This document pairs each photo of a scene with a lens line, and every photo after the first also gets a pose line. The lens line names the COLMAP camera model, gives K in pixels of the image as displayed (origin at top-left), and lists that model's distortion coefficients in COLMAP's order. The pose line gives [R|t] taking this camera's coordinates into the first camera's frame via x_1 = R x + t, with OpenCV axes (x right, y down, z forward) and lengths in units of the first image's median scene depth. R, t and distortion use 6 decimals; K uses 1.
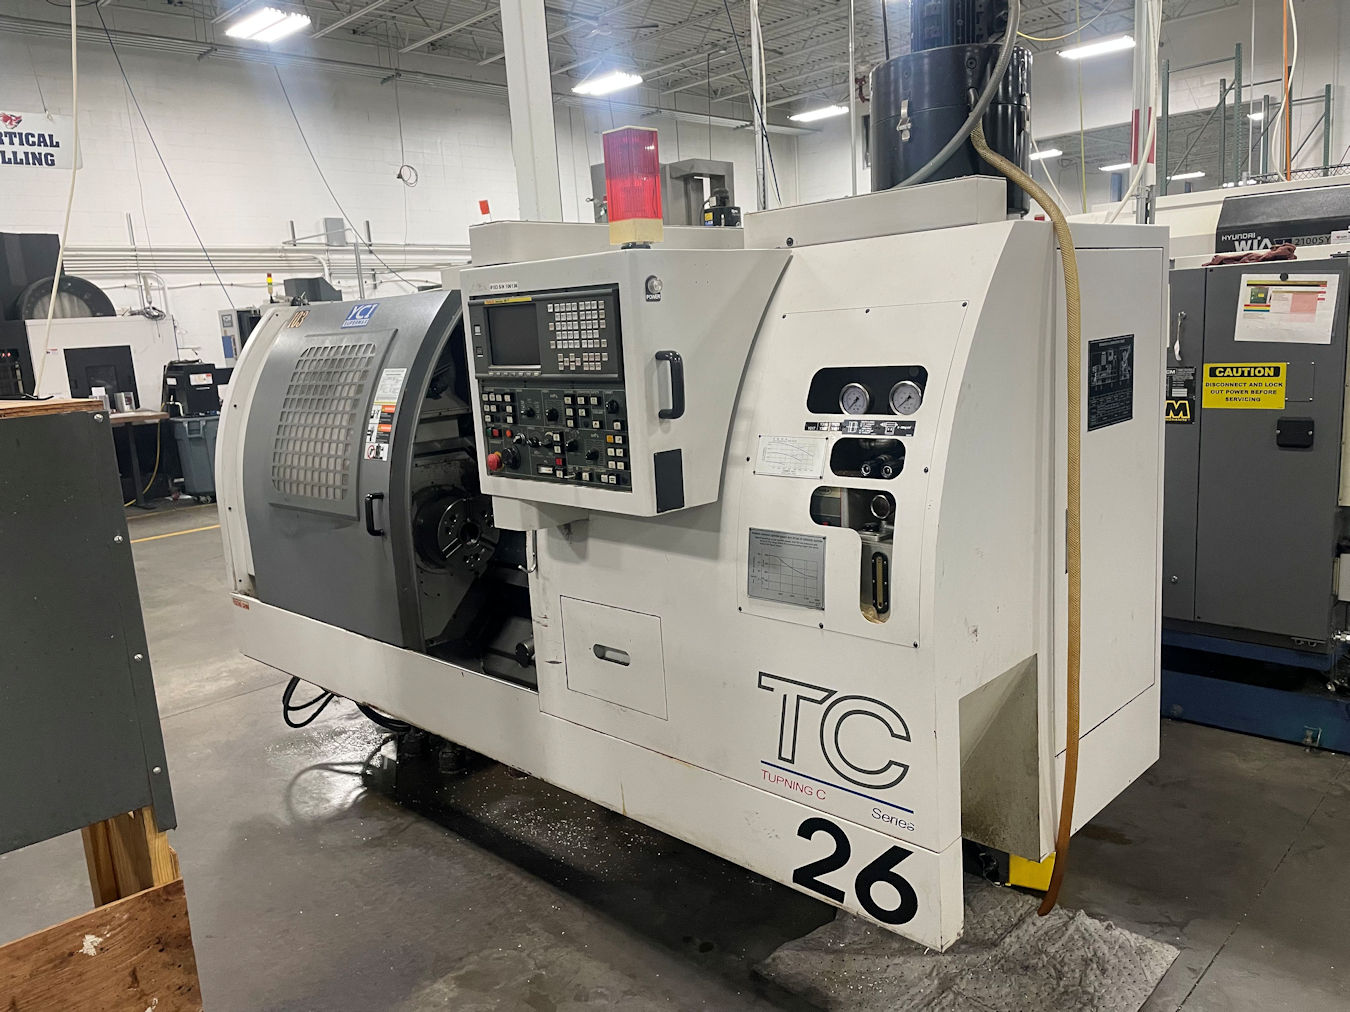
lens RADIAL K [[1019.5, 0, 675.0], [0, 1019.5, 506.0], [0, 0, 1]] dist [0.090648, -0.123009]
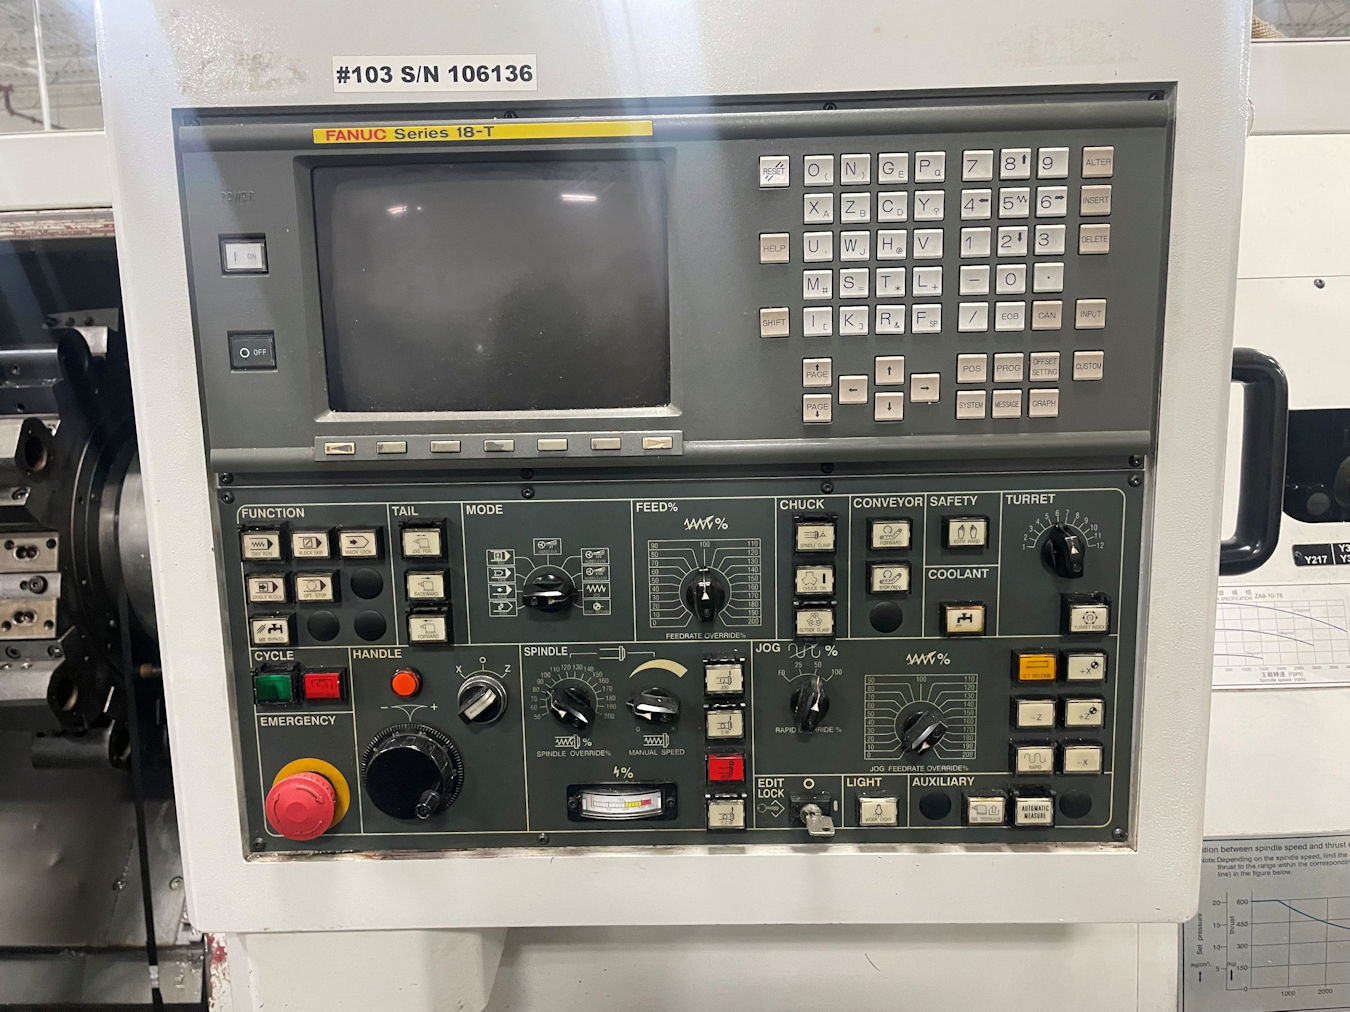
lens RADIAL K [[1019.5, 0, 675.0], [0, 1019.5, 506.0], [0, 0, 1]] dist [0.090648, -0.123009]
pose [[0.714980, -0.069523, 0.695680, -0.298931], [0.109324, 0.993921, -0.013030, -0.107453], [-0.690545, 0.085370, 0.718234, 0.803806]]
